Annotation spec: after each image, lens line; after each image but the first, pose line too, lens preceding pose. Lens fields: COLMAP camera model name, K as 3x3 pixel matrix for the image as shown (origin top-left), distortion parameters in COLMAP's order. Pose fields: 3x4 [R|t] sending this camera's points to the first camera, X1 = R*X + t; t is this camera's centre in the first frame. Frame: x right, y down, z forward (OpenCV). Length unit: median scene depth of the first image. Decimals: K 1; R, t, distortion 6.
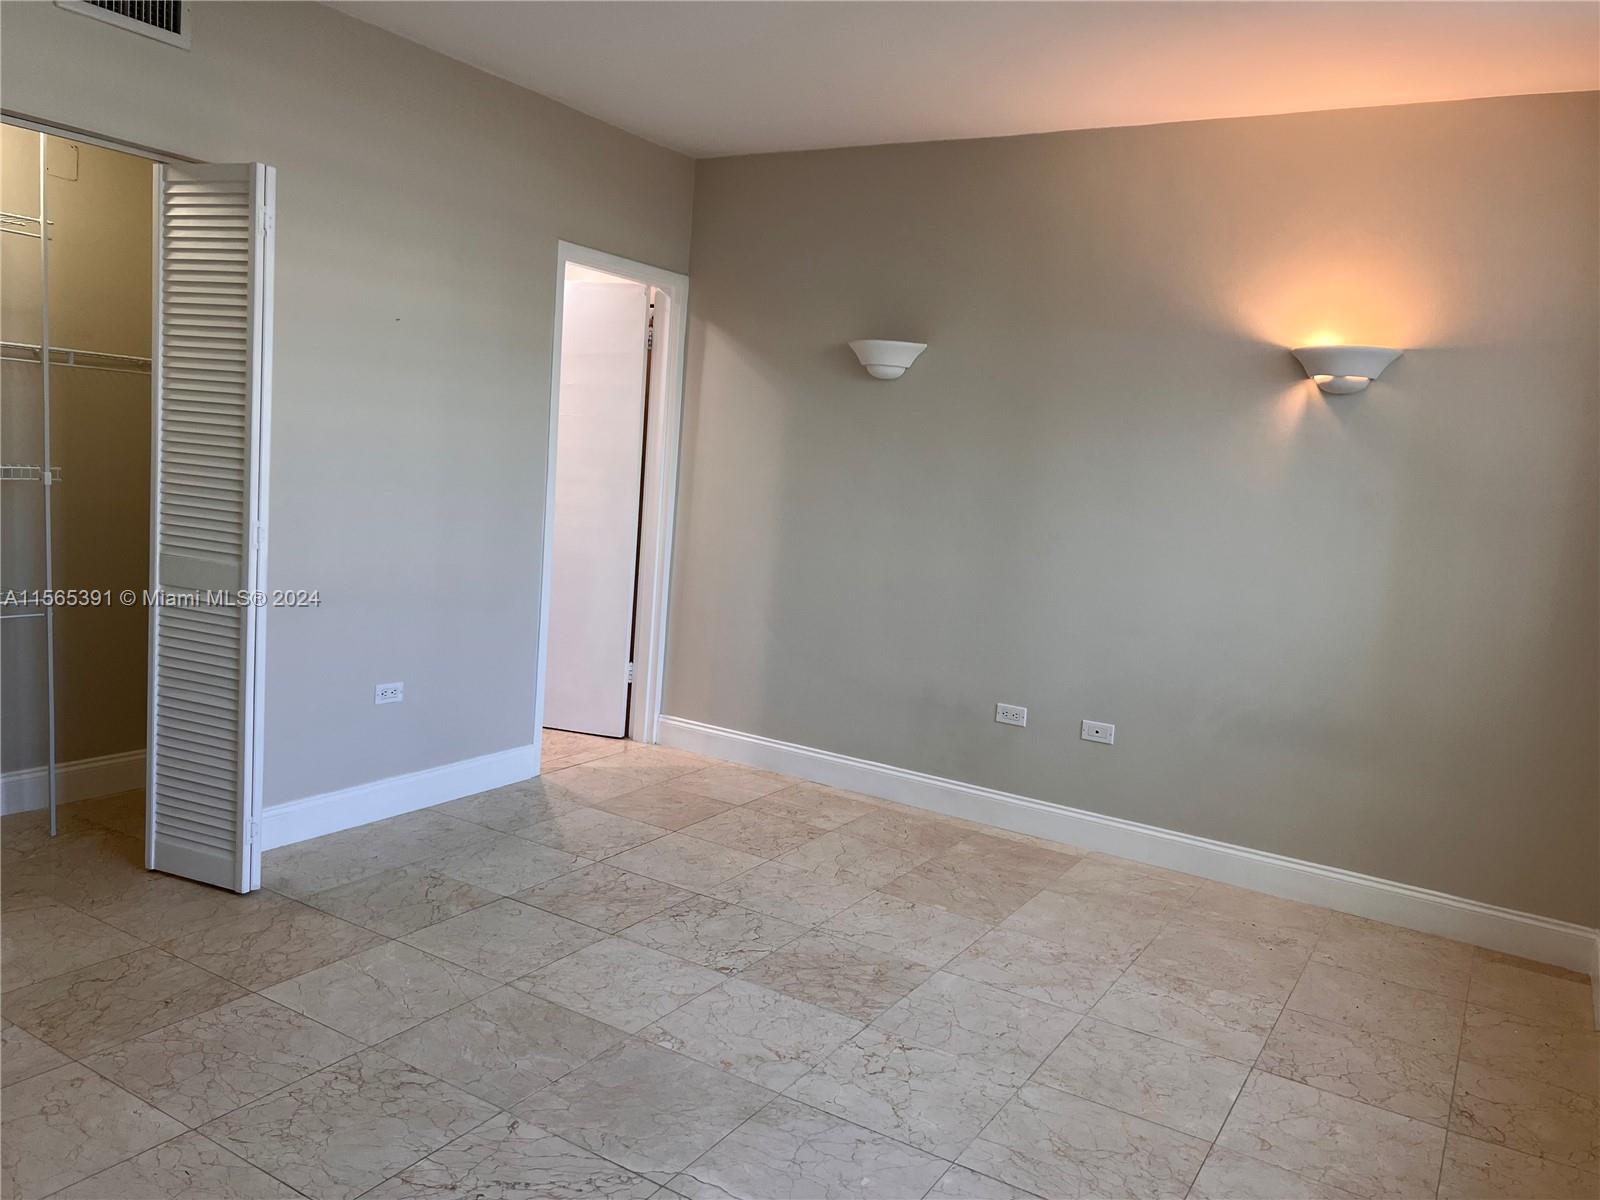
lens RADIAL K [[1197.7, 0, 801.8], [0, 1197.7, 604.6], [0, 0, 1]] dist [0.061812, -0.068476]
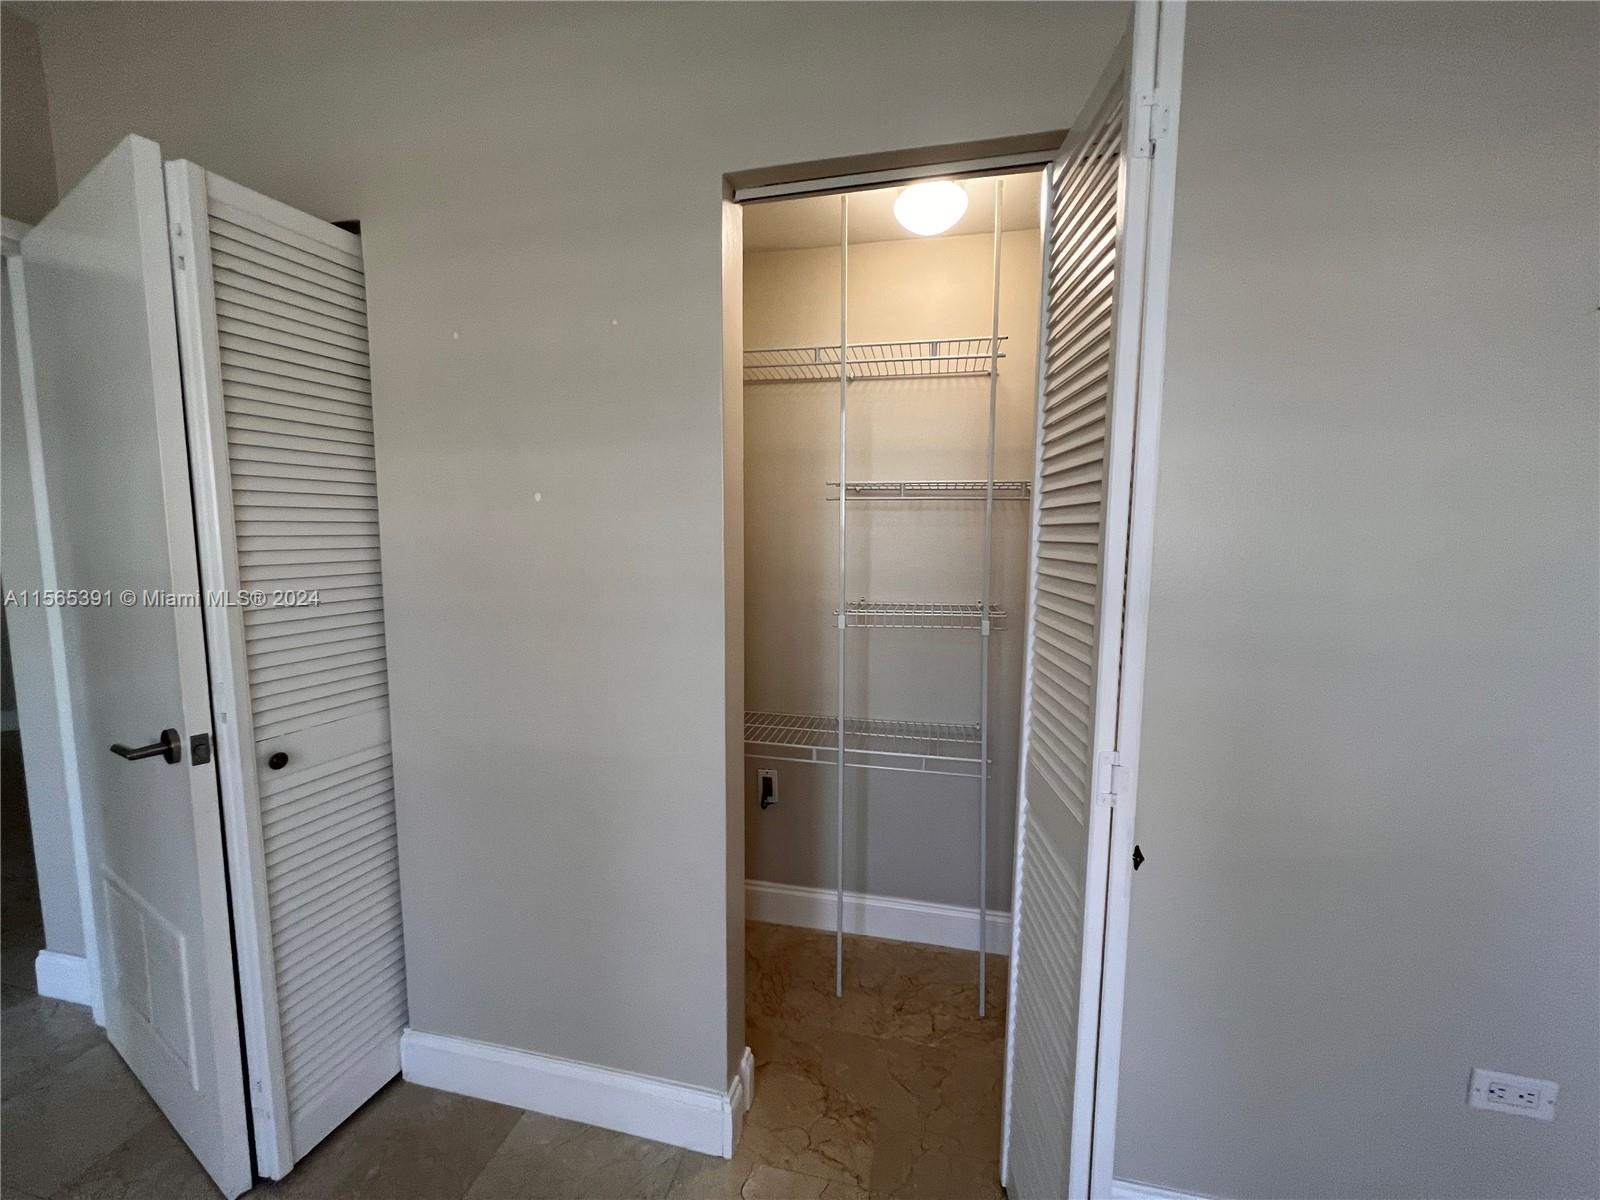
lens RADIAL K [[641.3, 0, 800.0], [0, 641.3, 600.4], [0, 0, 1]] dist [-0.001728, 0.001091]
pose [[0.313328, 0.023557, -0.949353, -0.216665], [-0.100943, 0.994855, -0.008629, -0.104233], [0.944265, 0.098534, 0.314094, 0.710142]]
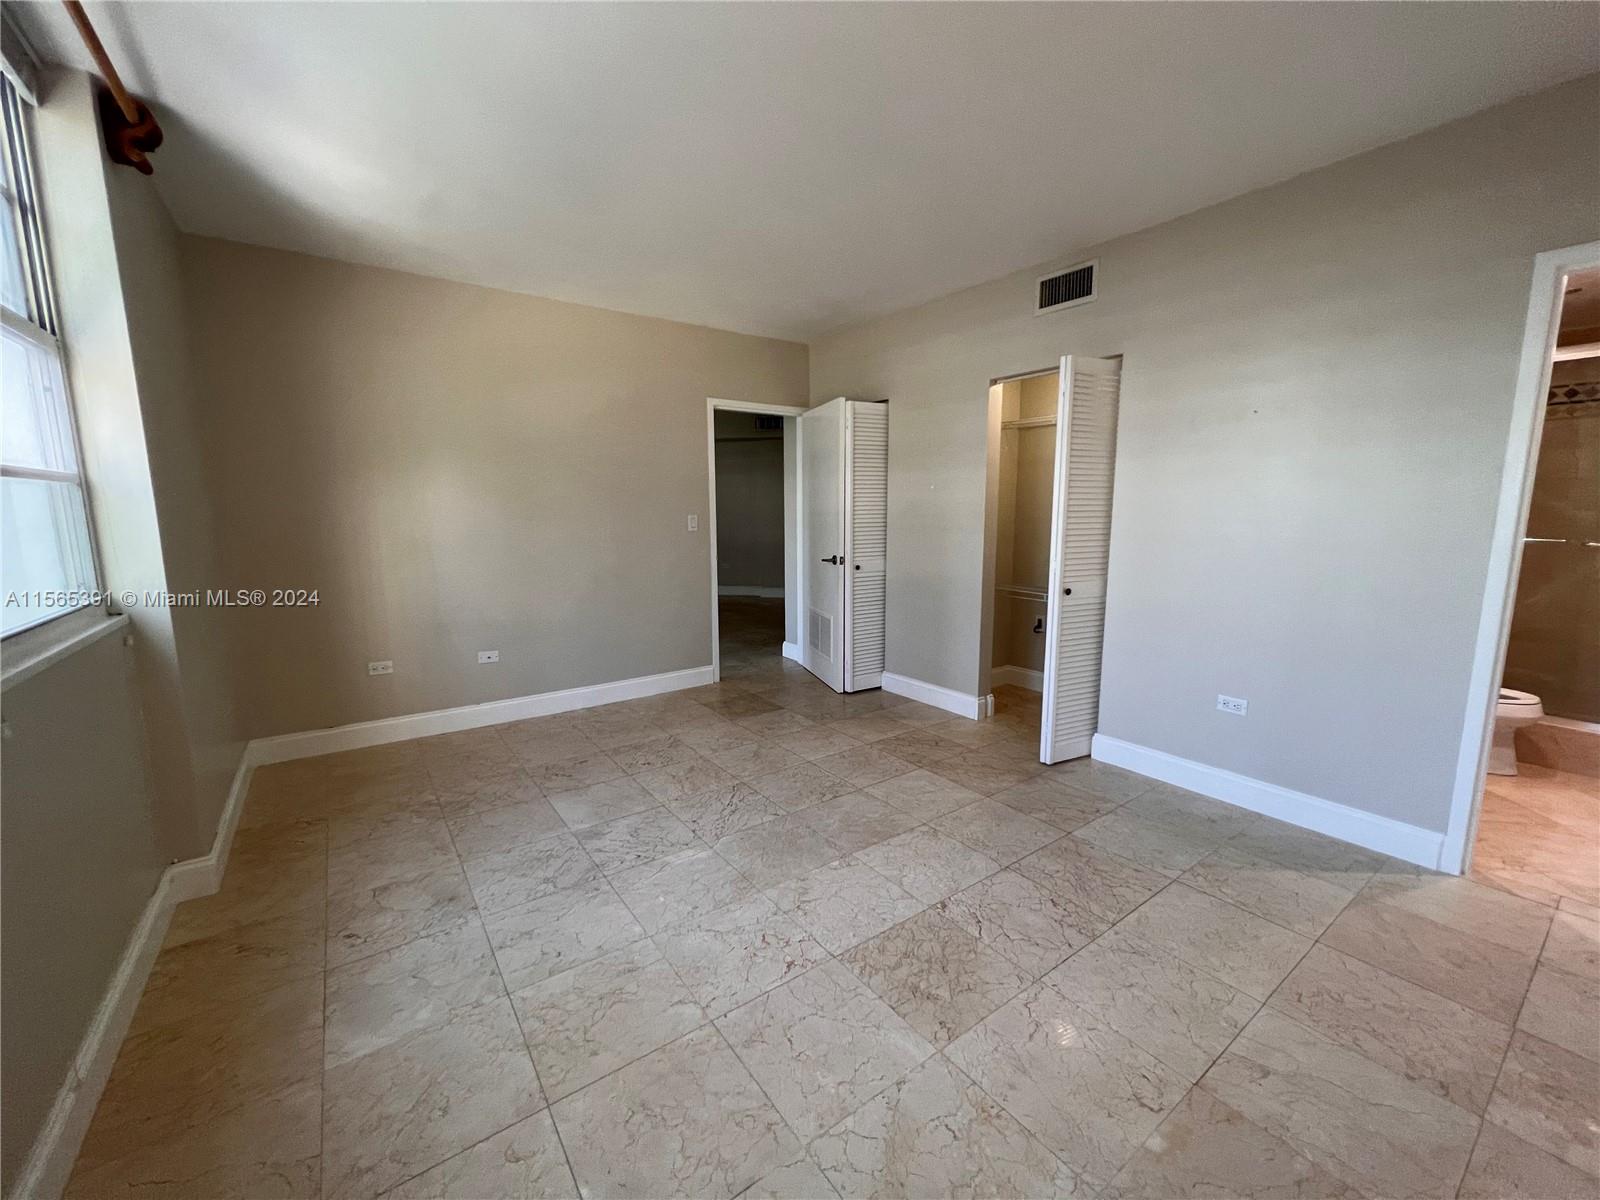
lens RADIAL K [[641.3, 0, 799.3], [0, 641.3, 601.5], [0, 0, 1]] dist [-0.001728, 0.001091]
pose [[-0.388361, 0.061568, -0.919448, 0.513056], [-0.140054, 0.982231, 0.124929, -0.063007], [0.910802, 0.177290, -0.372837, 0.918687]]
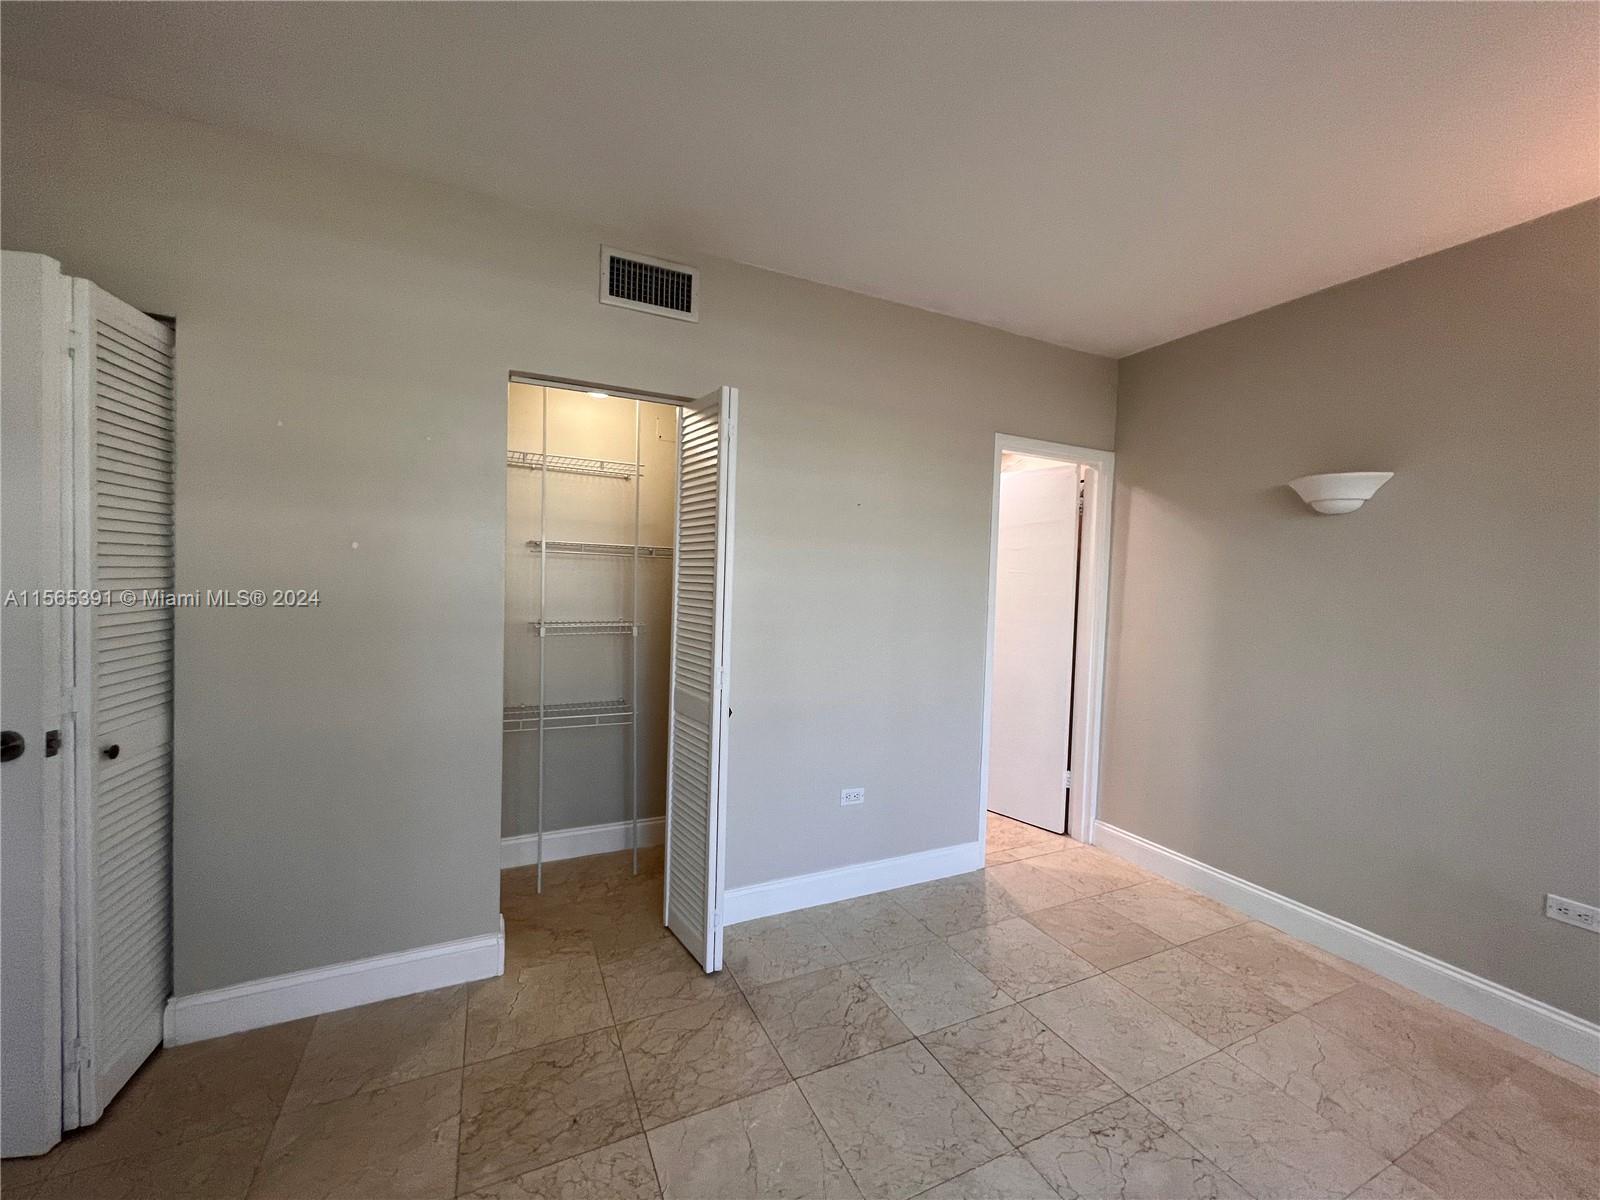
lens RADIAL K [[641.3, 0, 800.6], [0, 641.3, 600.0], [0, 0, 1]] dist [-0.001728, 0.001091]
pose [[0.839643, -0.033855, -0.542083, -0.020692], [-0.034548, 0.992705, -0.115510, -0.057477], [0.542039, 0.115715, 0.832348, 0.440475]]
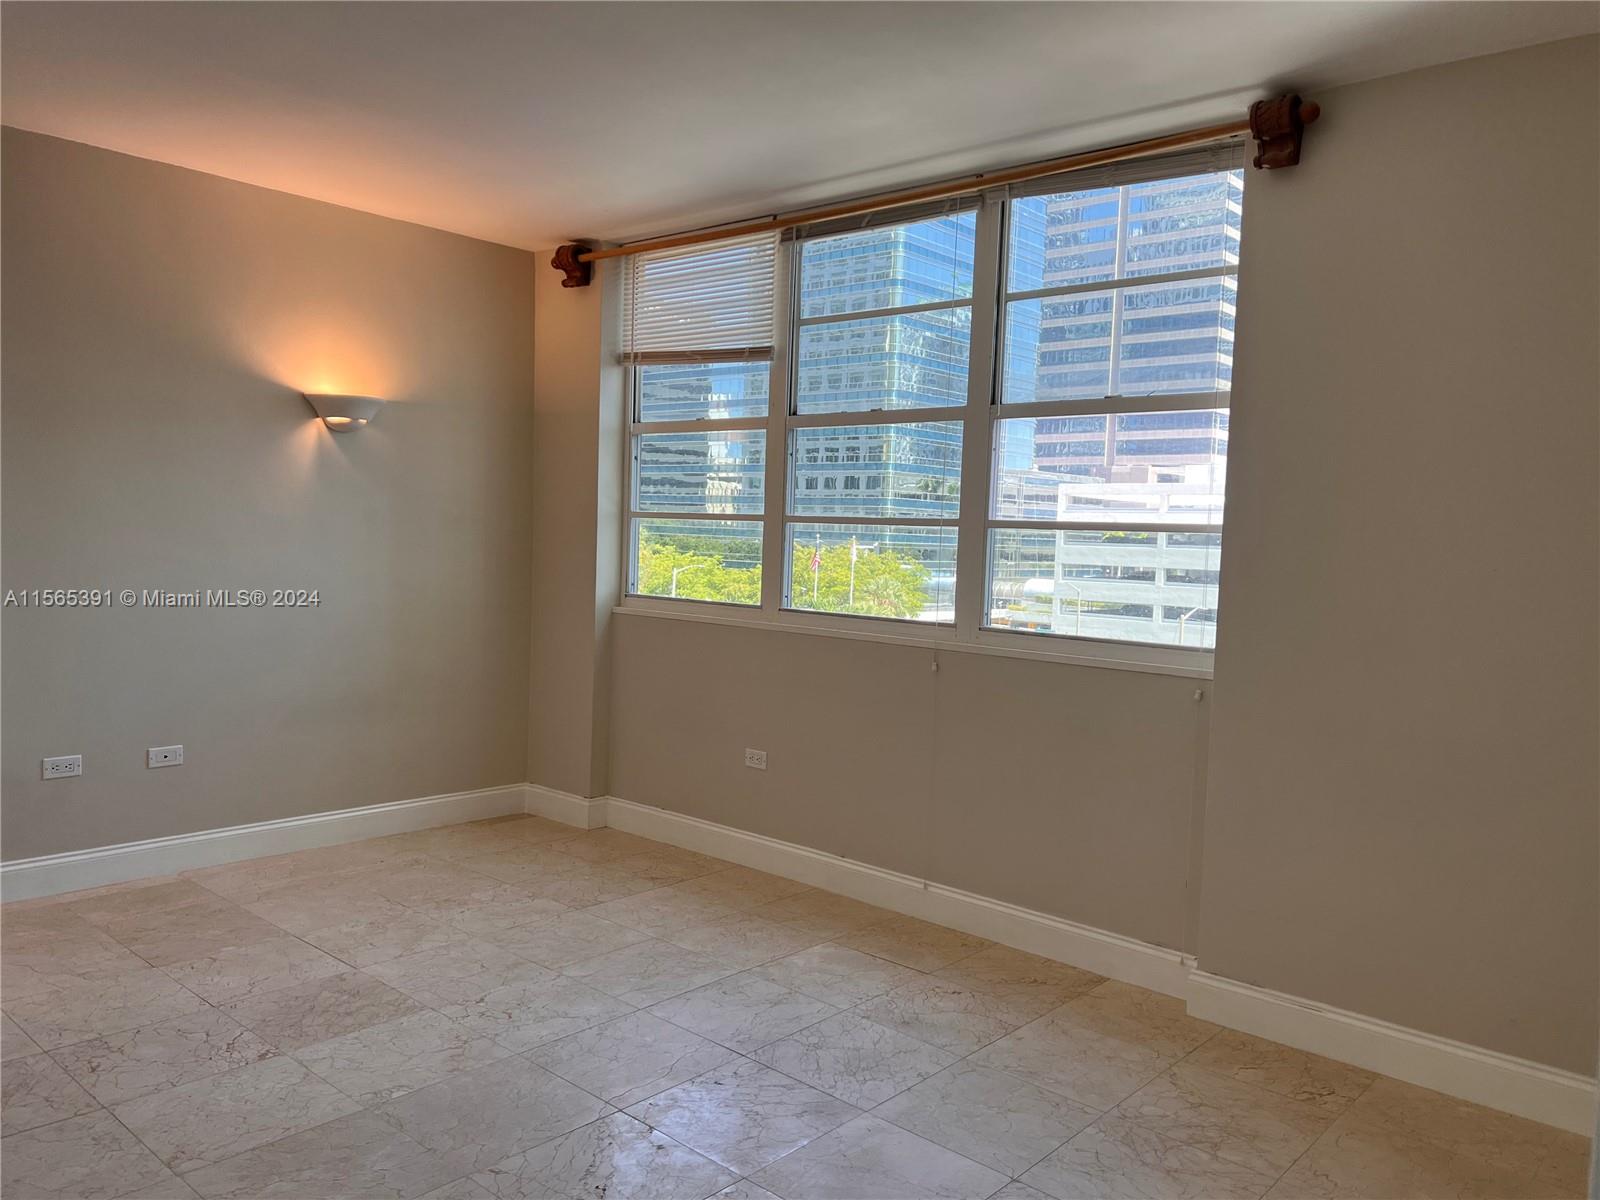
lens RADIAL K [[1197.7, 0, 814.0], [0, 1197.7, 601.6], [0, 0, 1]] dist [0.061812, -0.068476]
pose [[0.175435, -0.126472, 0.976334, -0.757525], [0.098140, 0.989021, 0.110481, -0.096980], [-0.979587, 0.076436, 0.185921, 0.325771]]
